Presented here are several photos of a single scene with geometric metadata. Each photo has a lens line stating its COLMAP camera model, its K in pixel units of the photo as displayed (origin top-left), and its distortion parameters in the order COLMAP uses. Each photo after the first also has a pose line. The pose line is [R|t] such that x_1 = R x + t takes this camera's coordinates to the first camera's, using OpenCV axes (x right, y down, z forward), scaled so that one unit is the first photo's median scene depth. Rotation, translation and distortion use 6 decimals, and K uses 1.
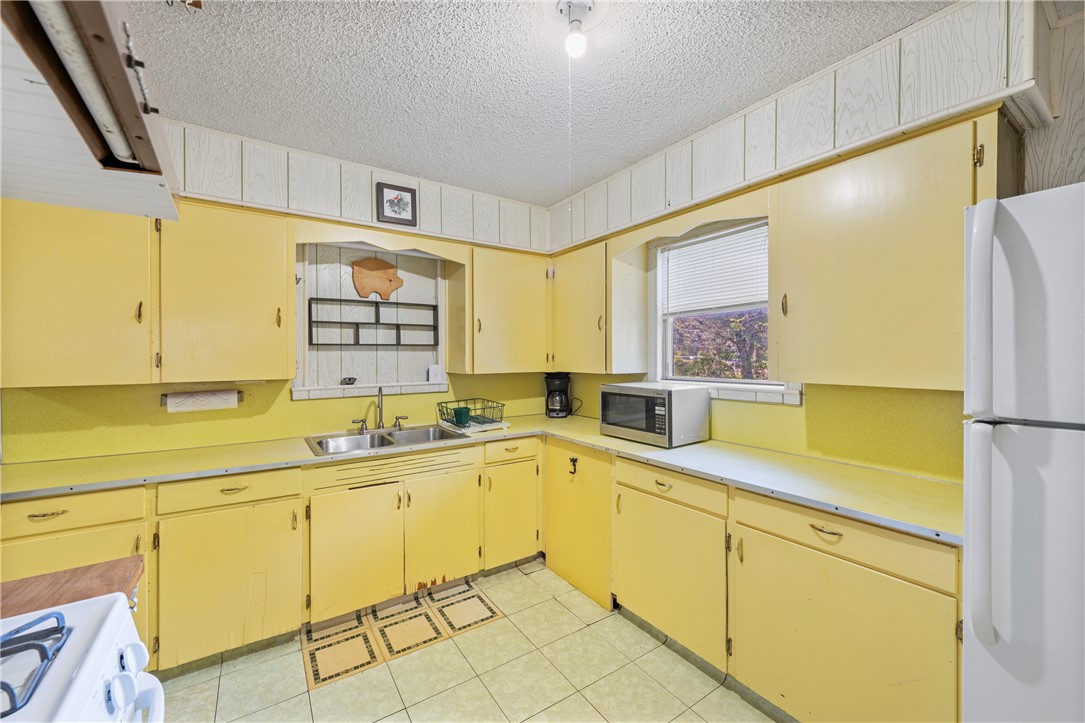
lens RADIAL K [[426.3, 0, 541.8], [0, 426.3, 358.4], [0, 0, 1]] dist [-0.000593, -0.000201]
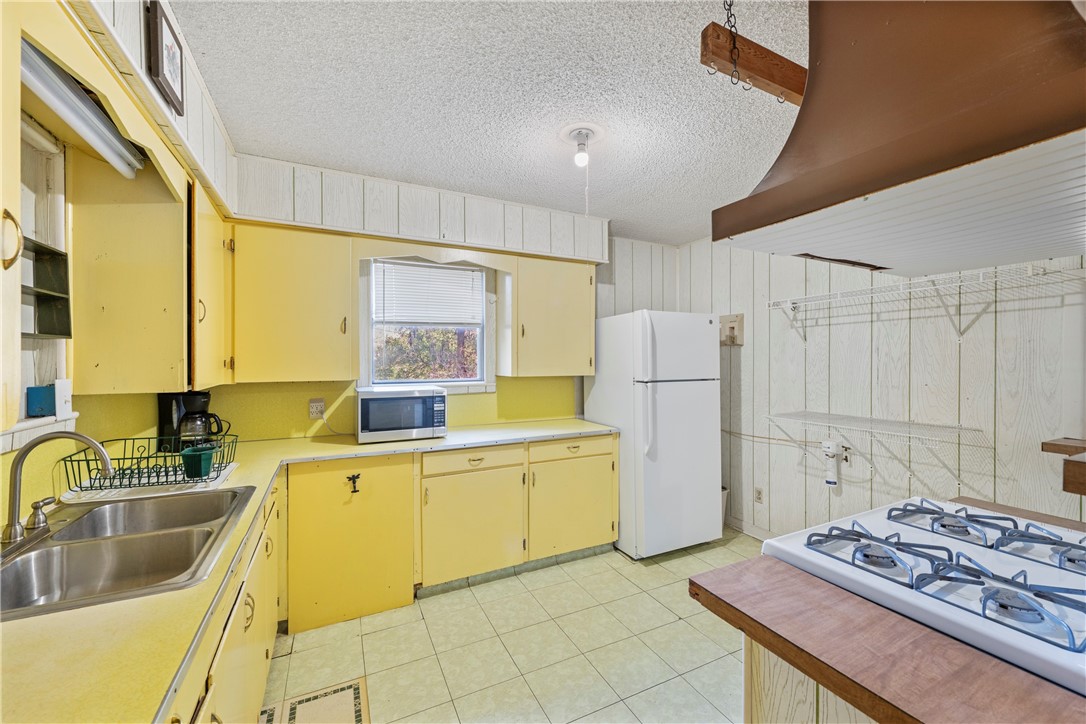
lens RADIAL K [[433.1, 0, 543.0], [0, 433.1, 362.0], [0, 0, 1]] dist [0.000576, -0.000078]
pose [[0.131146, -0.003356, 0.991357, -0.805971], [0.005667, 0.999980, 0.002636, -0.004420], [-0.991347, 0.005272, 0.131162, 0.503777]]
